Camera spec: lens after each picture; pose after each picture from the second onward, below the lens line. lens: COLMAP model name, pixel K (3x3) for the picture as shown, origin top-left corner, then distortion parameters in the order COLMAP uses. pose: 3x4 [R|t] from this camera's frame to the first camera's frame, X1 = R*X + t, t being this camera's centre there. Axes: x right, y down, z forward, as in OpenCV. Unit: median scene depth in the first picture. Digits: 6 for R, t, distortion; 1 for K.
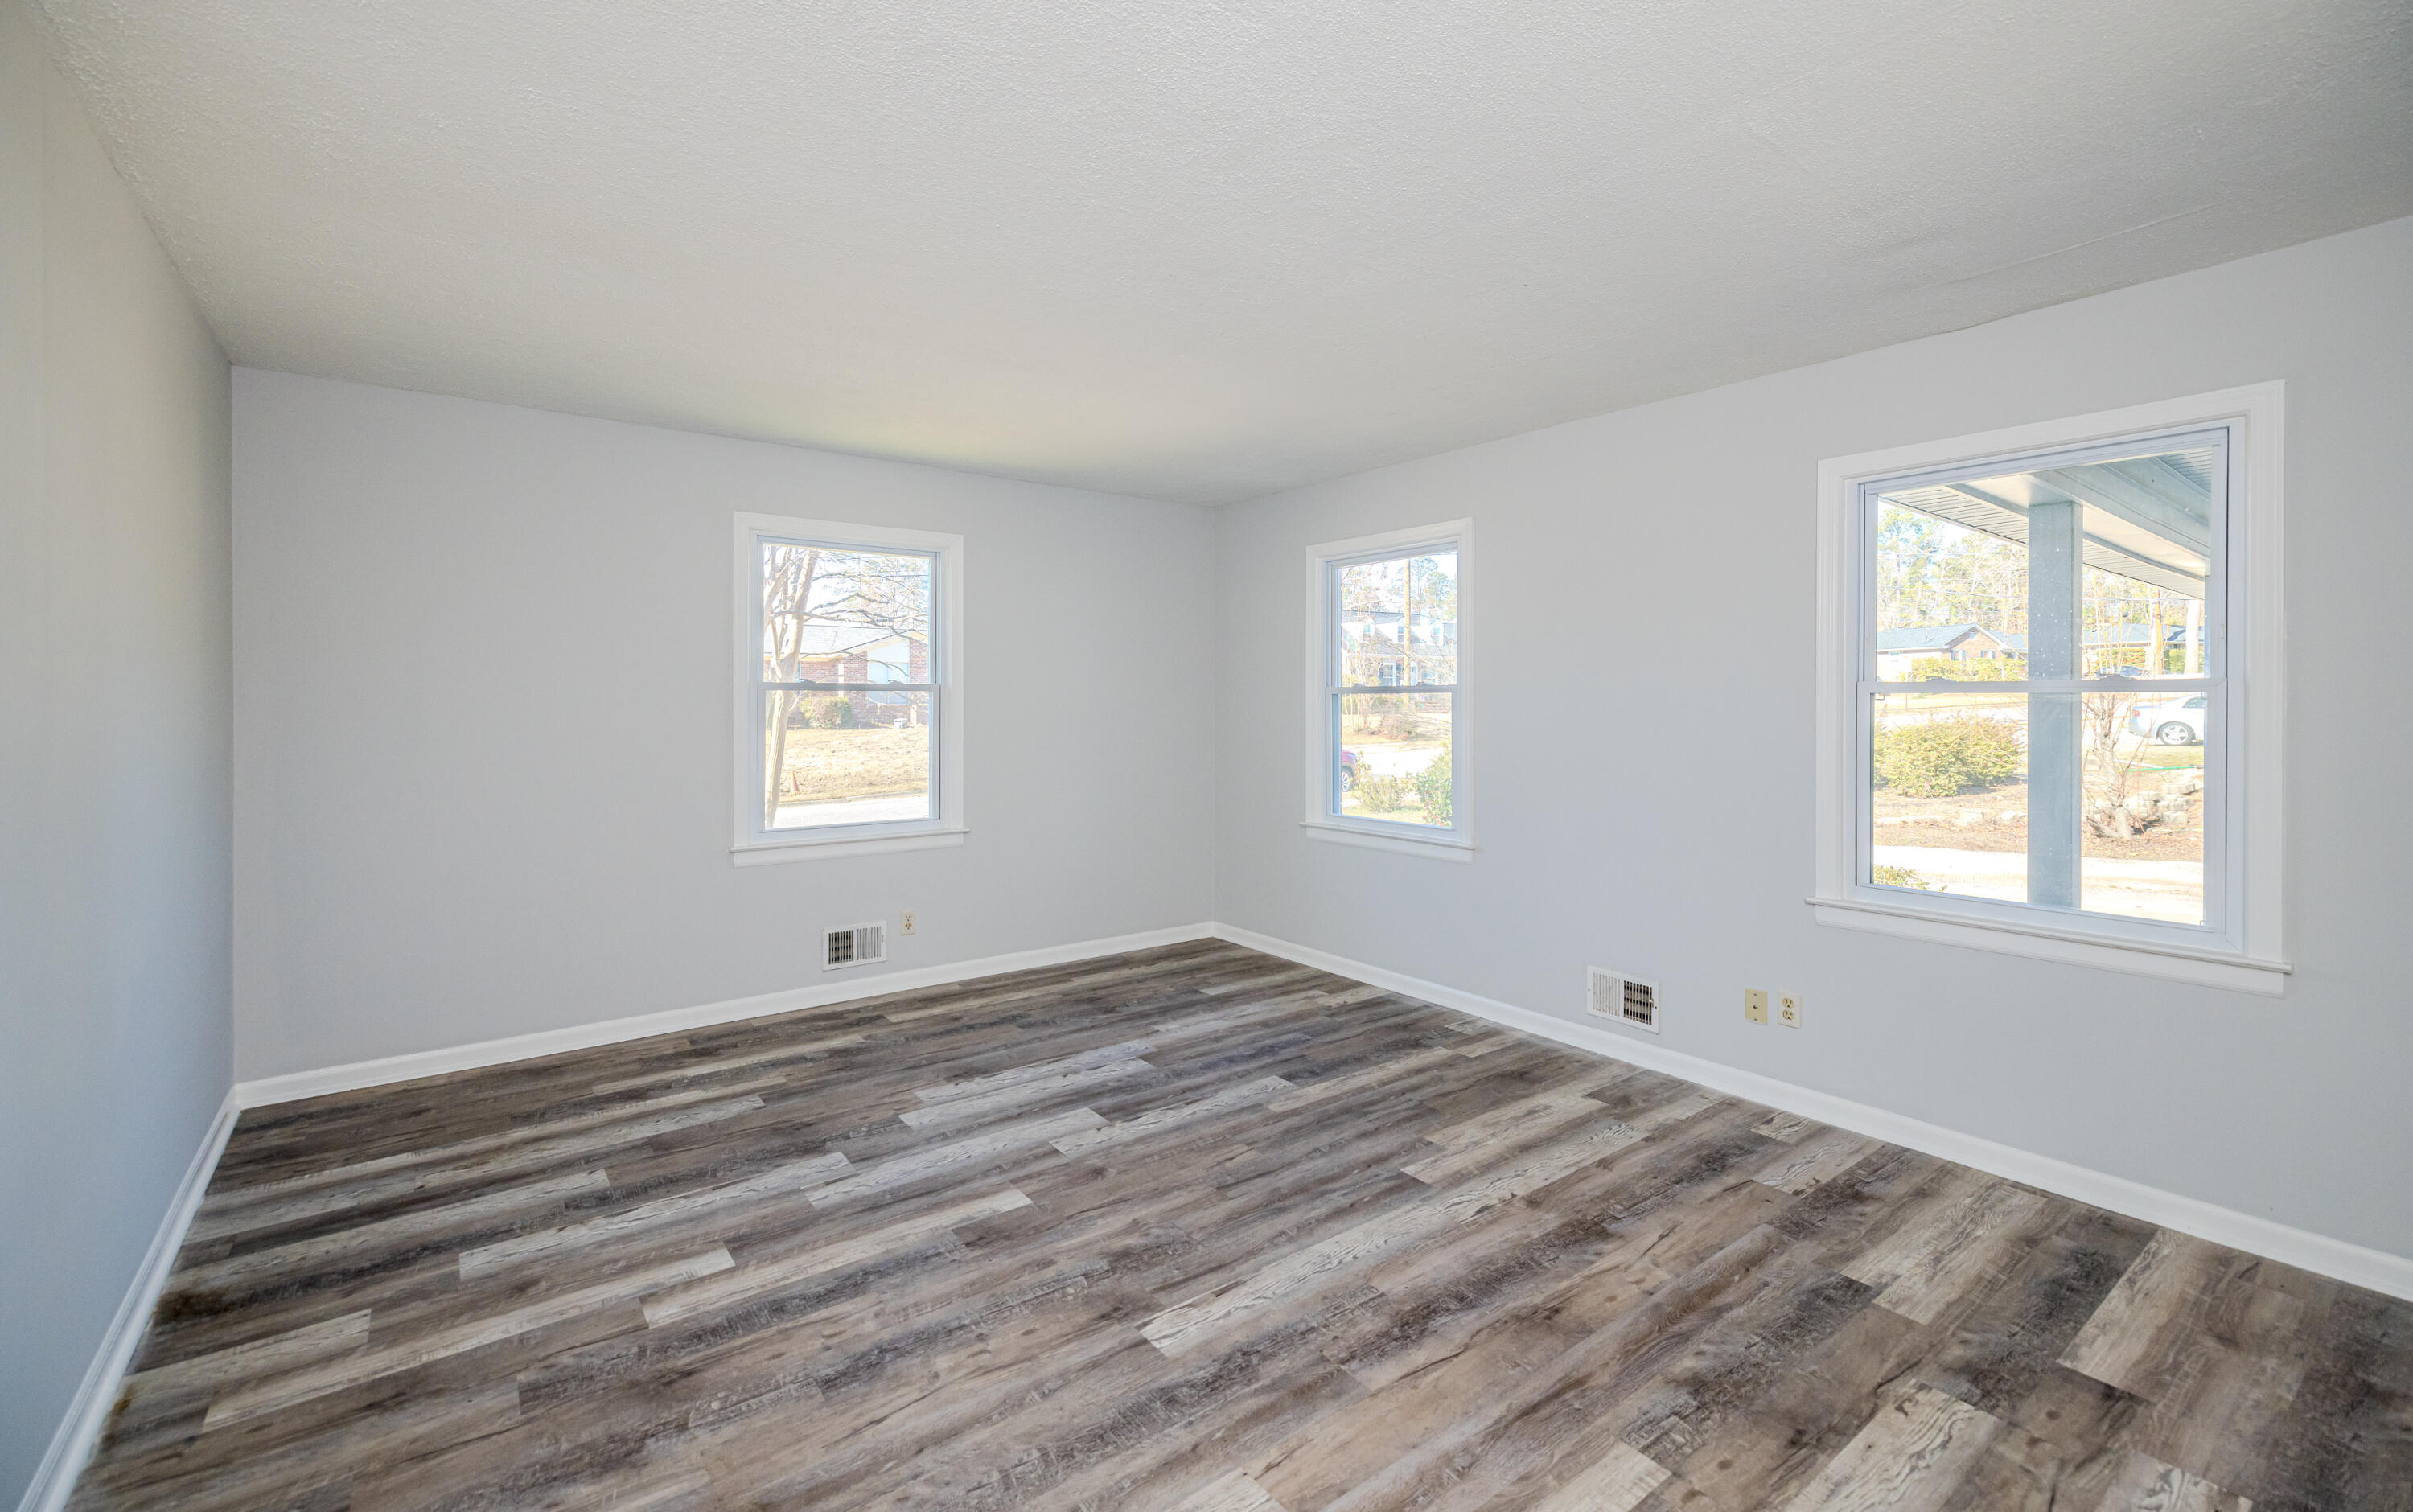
lens RADIAL K [[1034.3, 0, 1179.5], [0, 1034.3, 710.3], [0, 0, 1]] dist [0.008075, 0.000275]
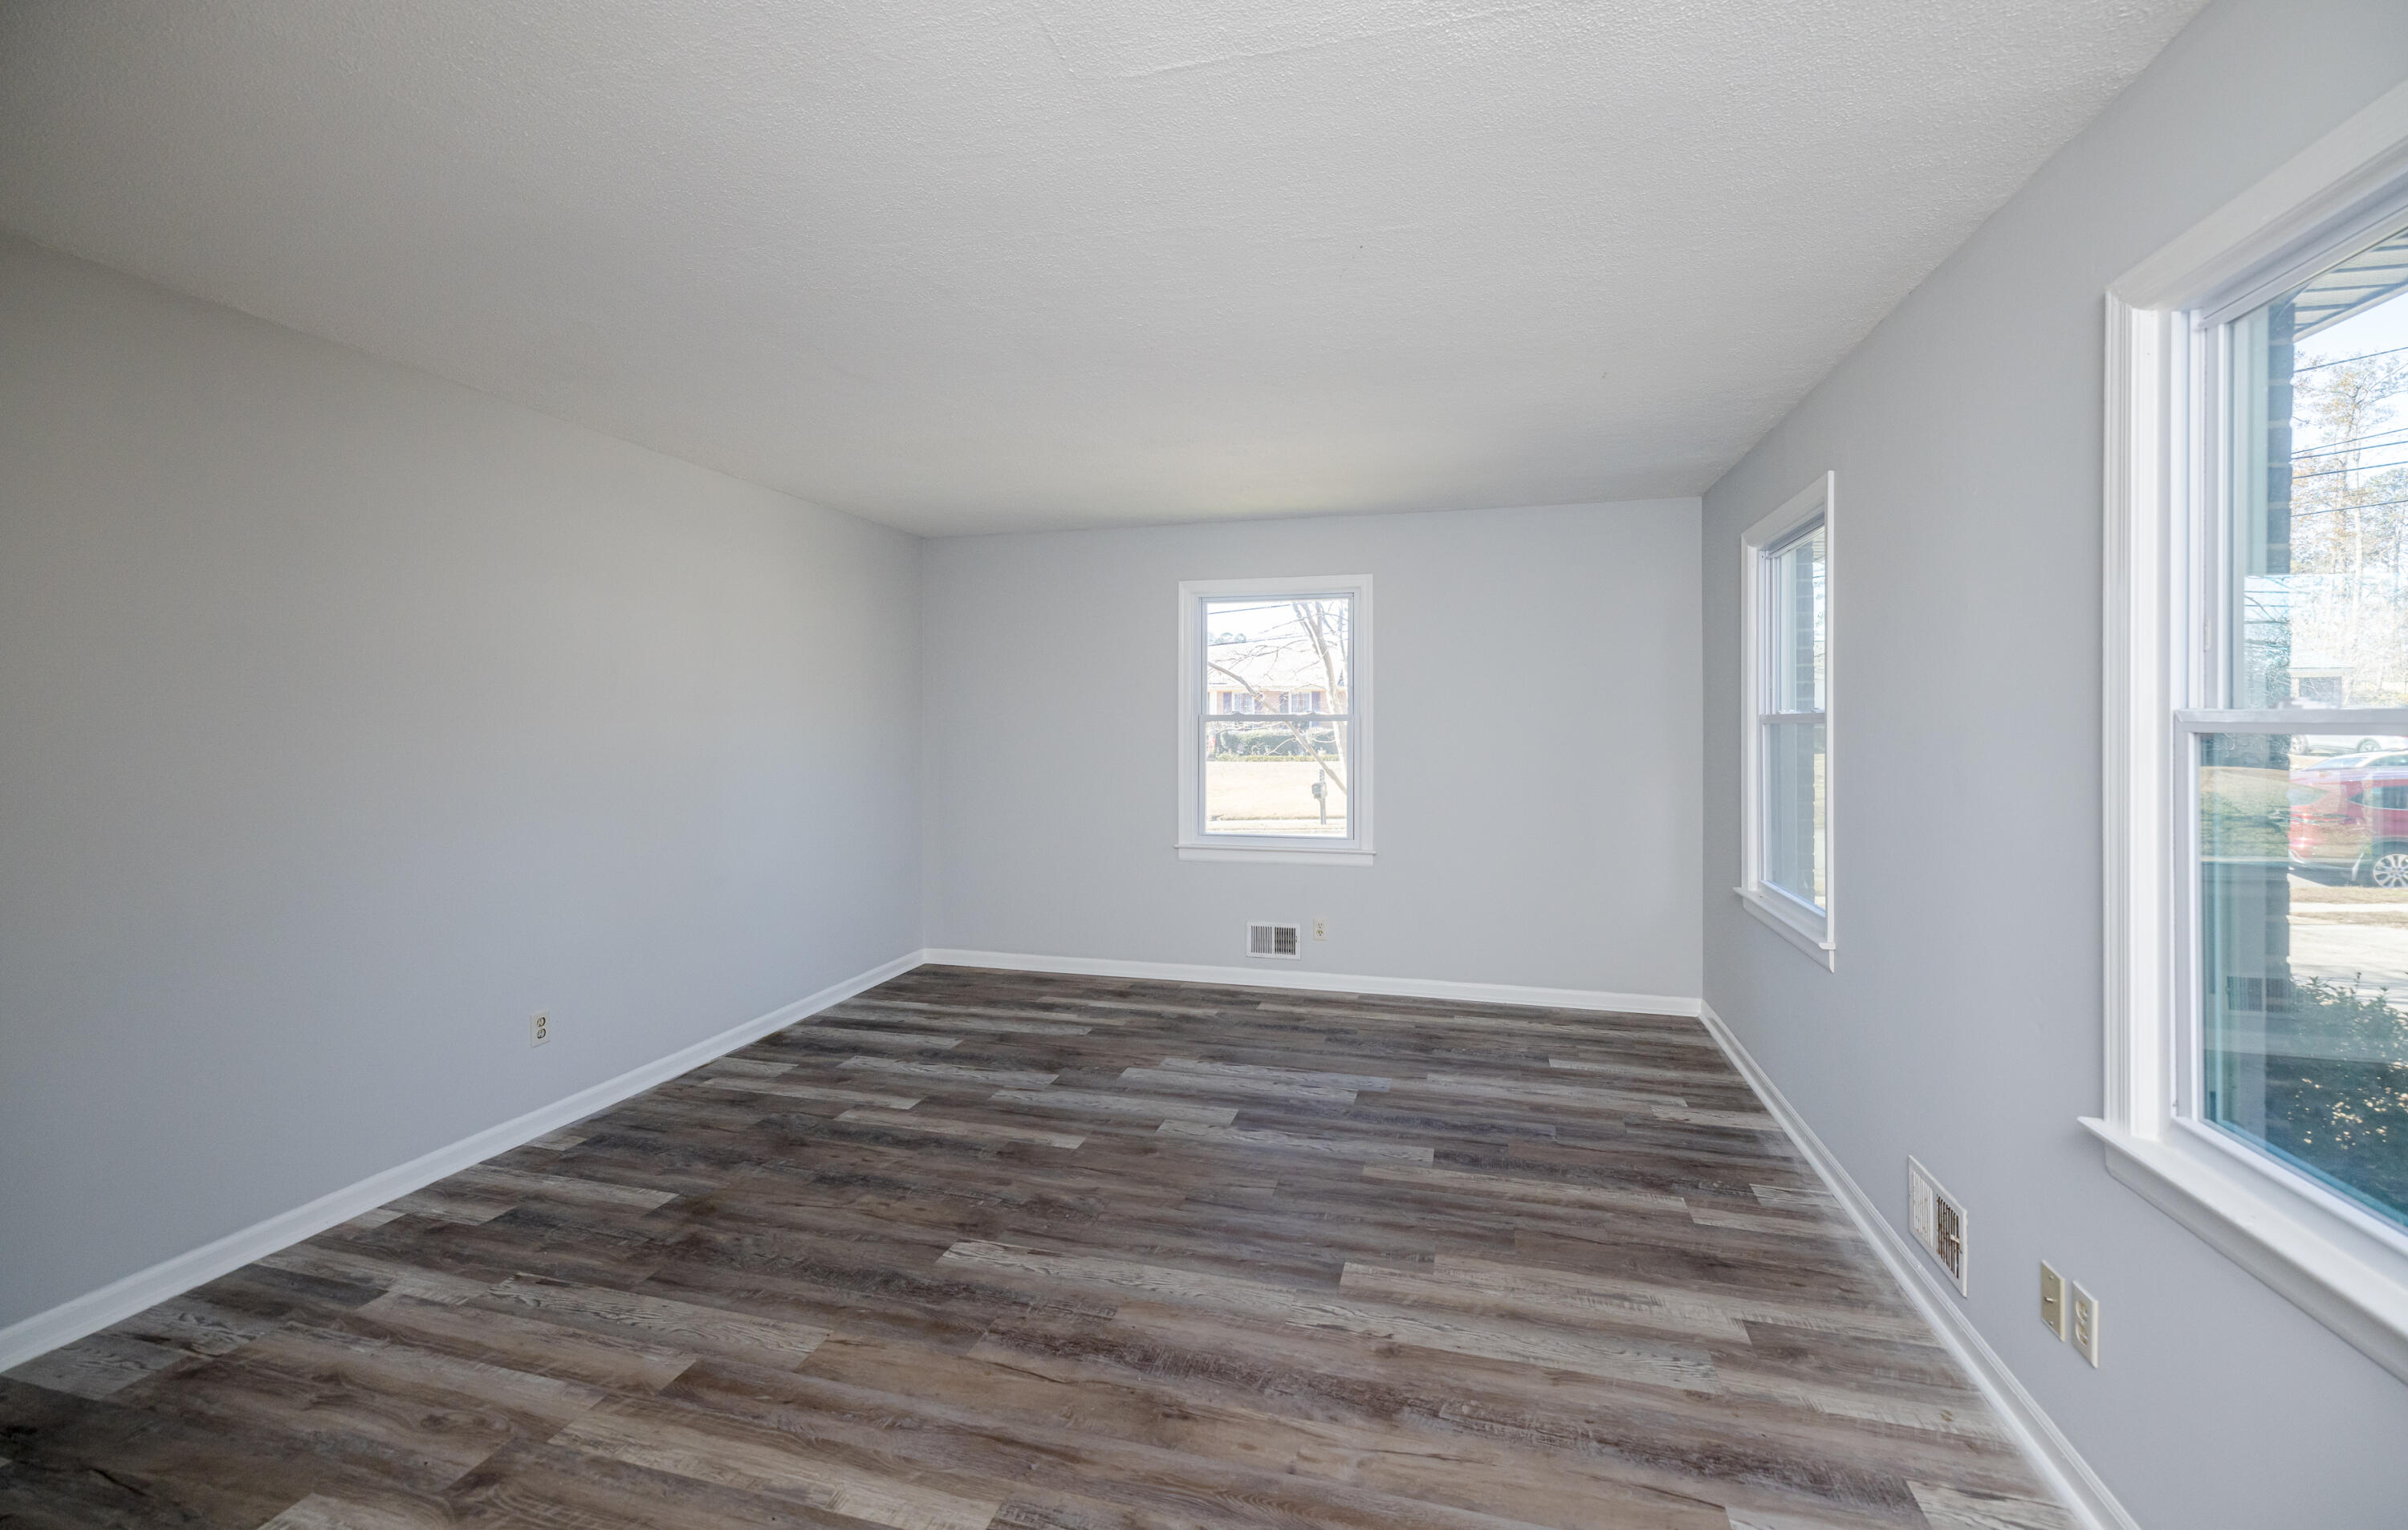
lens RADIAL K [[1010.4, 0, 1169.5], [0, 1010.4, 716.3], [0, 0, 1]] dist [0.007686, -0.000413]
pose [[0.601008, -0.007326, -0.799210, 0.926166], [-0.004236, 0.999915, -0.012350, -0.016972], [0.799232, 0.010808, 0.600925, 0.394783]]
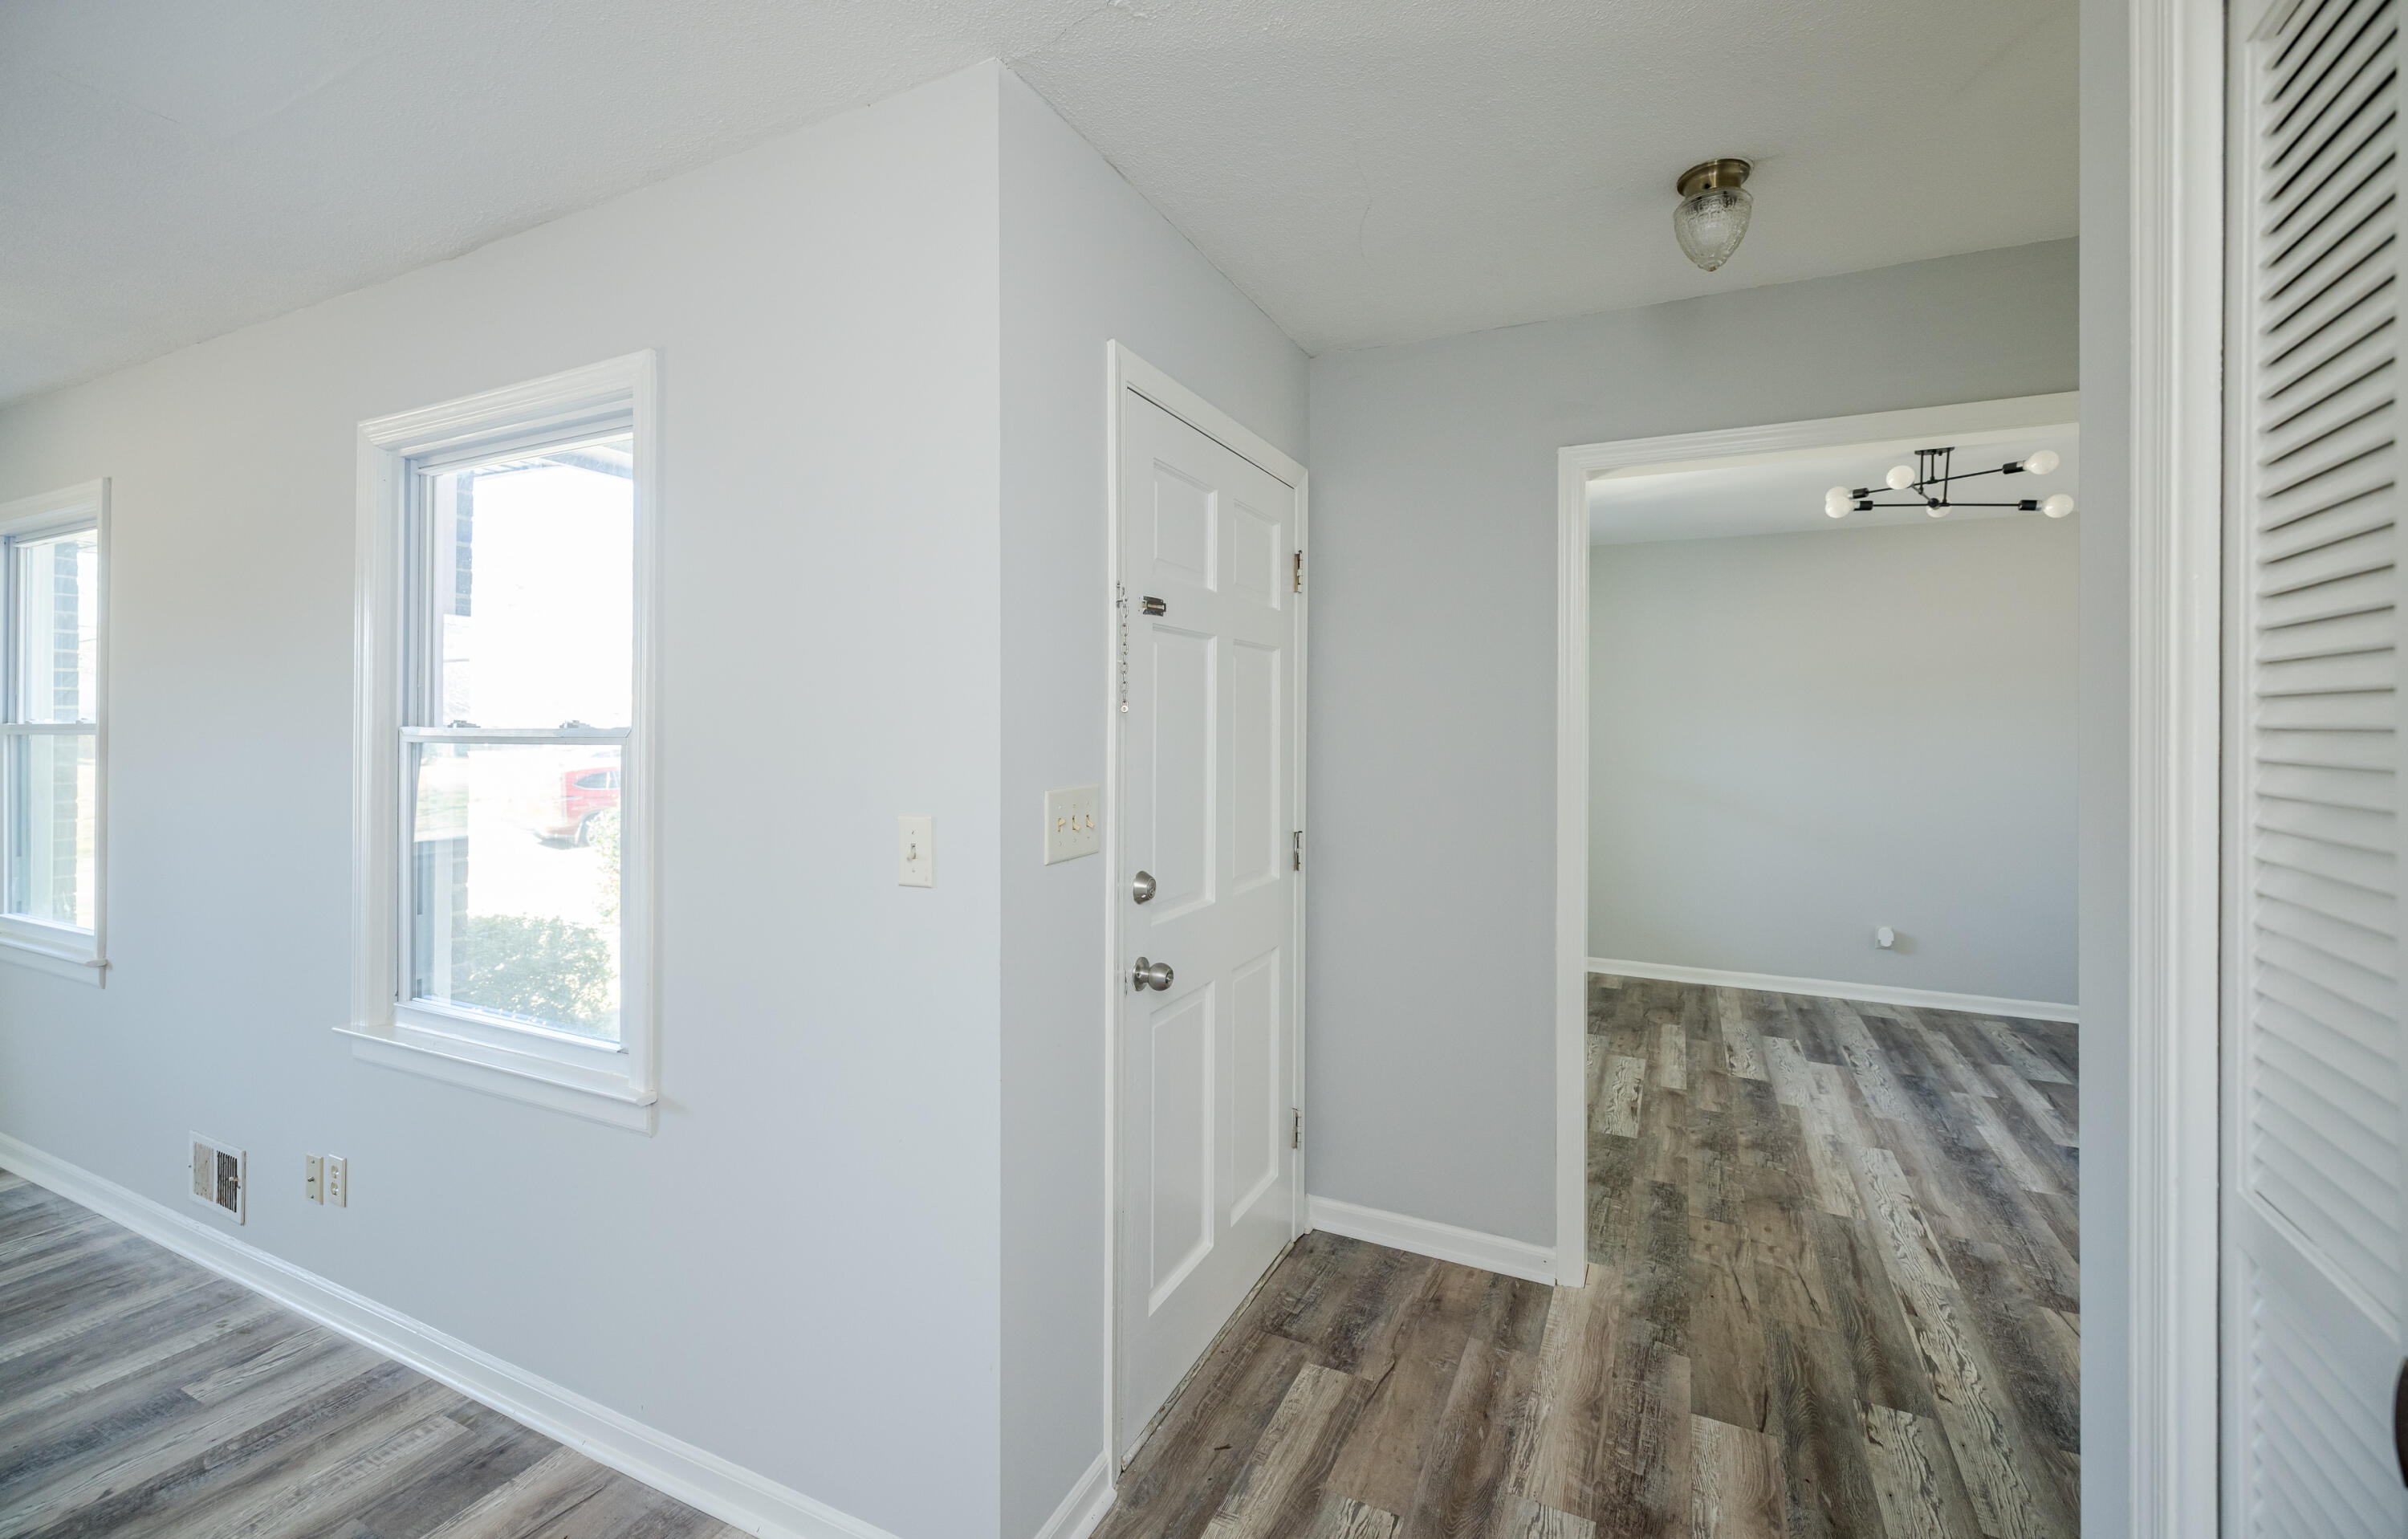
lens RADIAL K [[1014.5, 0, 1188.6], [0, 1014.5, 750.2], [0, 0, 1]] dist [0.019116, -0.000293]
pose [[0.892487, 0.004440, 0.451052, 1.008998], [-0.005031, 0.999987, 0.000110, -0.016121], [-0.451046, -0.002368, 0.892498, 0.124785]]
